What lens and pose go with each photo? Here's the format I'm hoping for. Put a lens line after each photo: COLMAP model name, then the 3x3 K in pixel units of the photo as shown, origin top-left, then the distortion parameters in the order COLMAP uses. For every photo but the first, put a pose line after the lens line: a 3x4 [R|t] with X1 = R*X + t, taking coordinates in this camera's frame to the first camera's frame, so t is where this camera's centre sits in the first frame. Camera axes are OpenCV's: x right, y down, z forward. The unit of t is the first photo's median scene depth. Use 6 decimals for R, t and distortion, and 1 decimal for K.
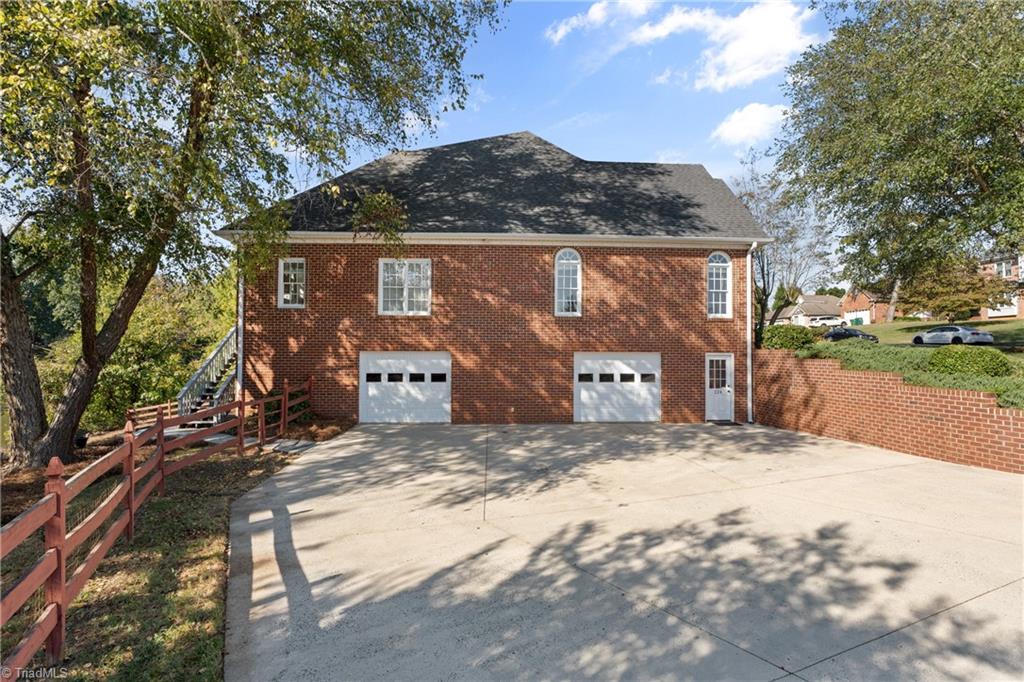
lens RADIAL K [[469.5, 0, 511.6], [0, 469.5, 342.4], [0, 0, 1]] dist [-0.020025, -0.001063]
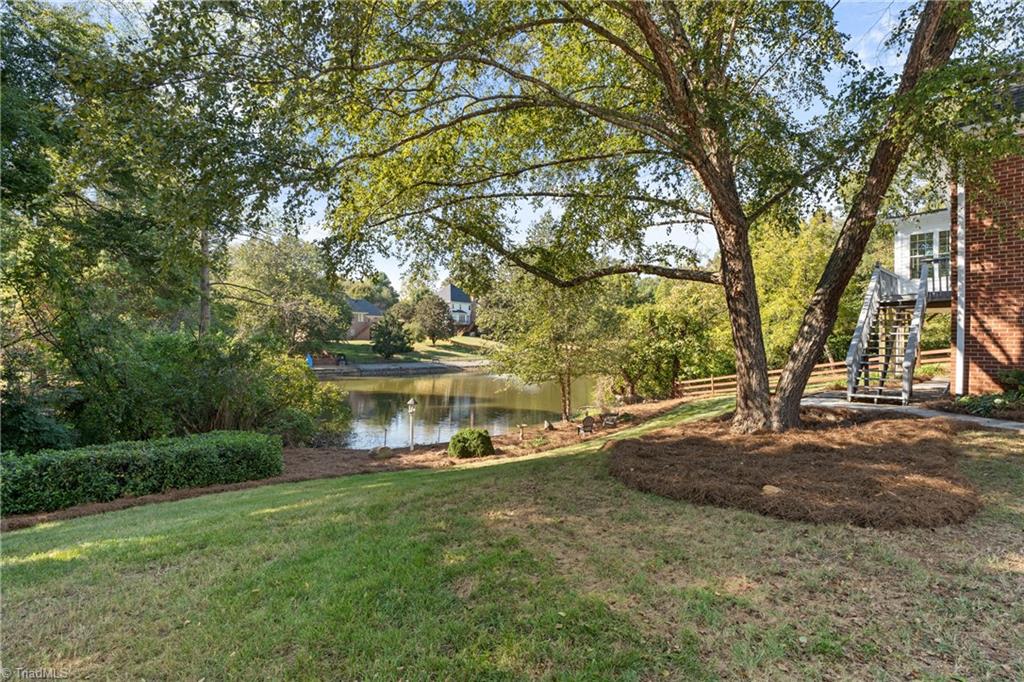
lens RADIAL K [[469.5, 0, 515.3], [0, 469.5, 338.7], [0, 0, 1]] dist [-0.020025, -0.001063]
pose [[0.642575, -0.001539, -0.766221, -0.453840], [0.016325, 0.999798, 0.011682, 0.051996], [0.766048, -0.020015, 0.642471, 0.029151]]
